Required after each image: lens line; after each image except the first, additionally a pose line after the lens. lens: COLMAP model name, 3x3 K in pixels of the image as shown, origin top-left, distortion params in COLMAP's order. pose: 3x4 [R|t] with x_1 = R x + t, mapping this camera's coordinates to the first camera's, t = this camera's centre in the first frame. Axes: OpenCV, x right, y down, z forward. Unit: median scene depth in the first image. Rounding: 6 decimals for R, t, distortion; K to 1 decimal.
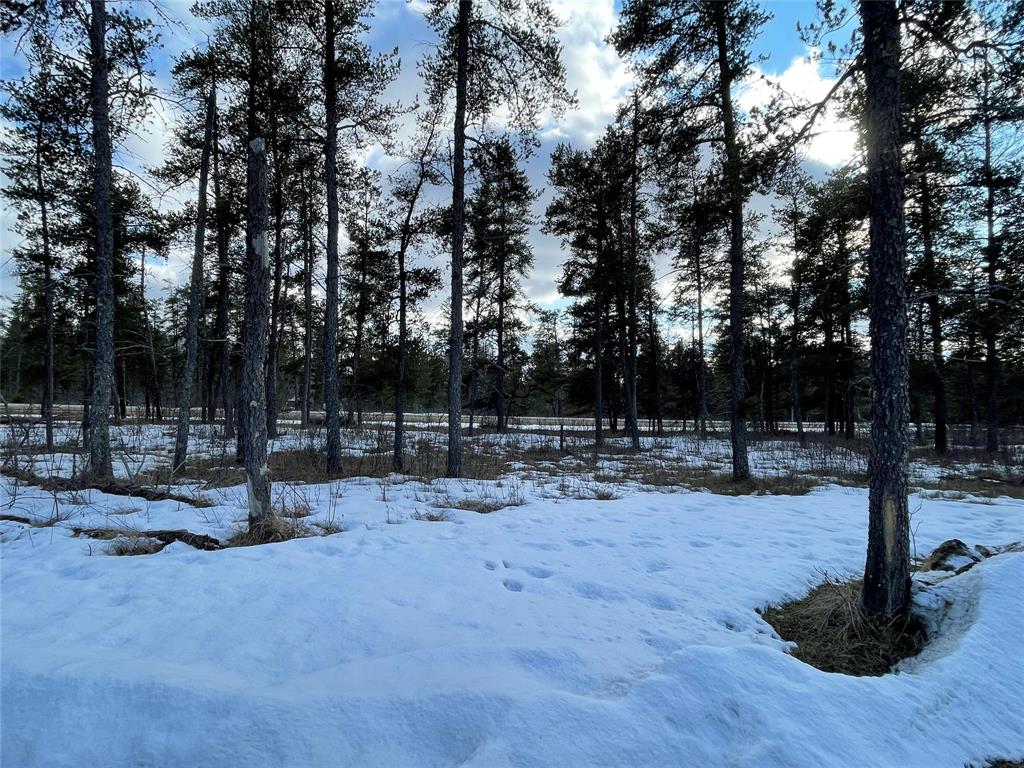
lens RADIAL K [[533.8, 0, 512.0], [0, 533.8, 386.5], [0, 0, 1]] dist [-0.000602, 0.000601]
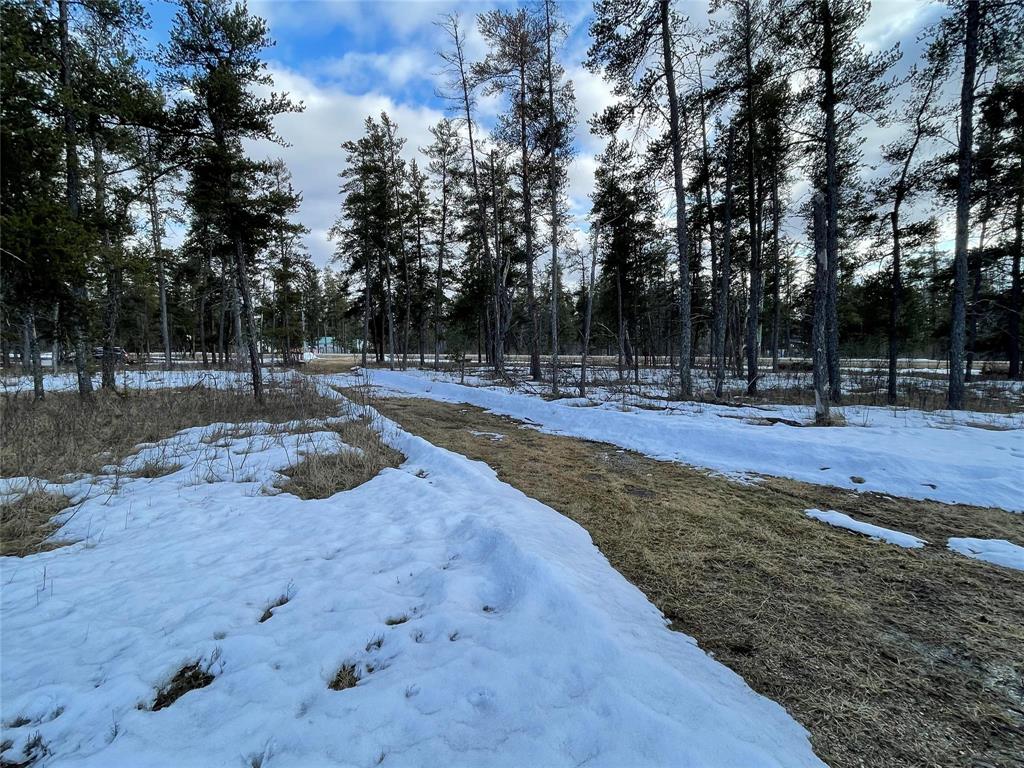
lens RADIAL K [[533.8, 0, 511.8], [0, 533.8, 384.4], [0, 0, 1]] dist [-0.000602, 0.000601]
pose [[0.712519, 0.021455, -0.701325, 0.012377], [0.043197, 0.996295, 0.074365, -0.011410], [0.700322, -0.083282, 0.708952, -0.383689]]
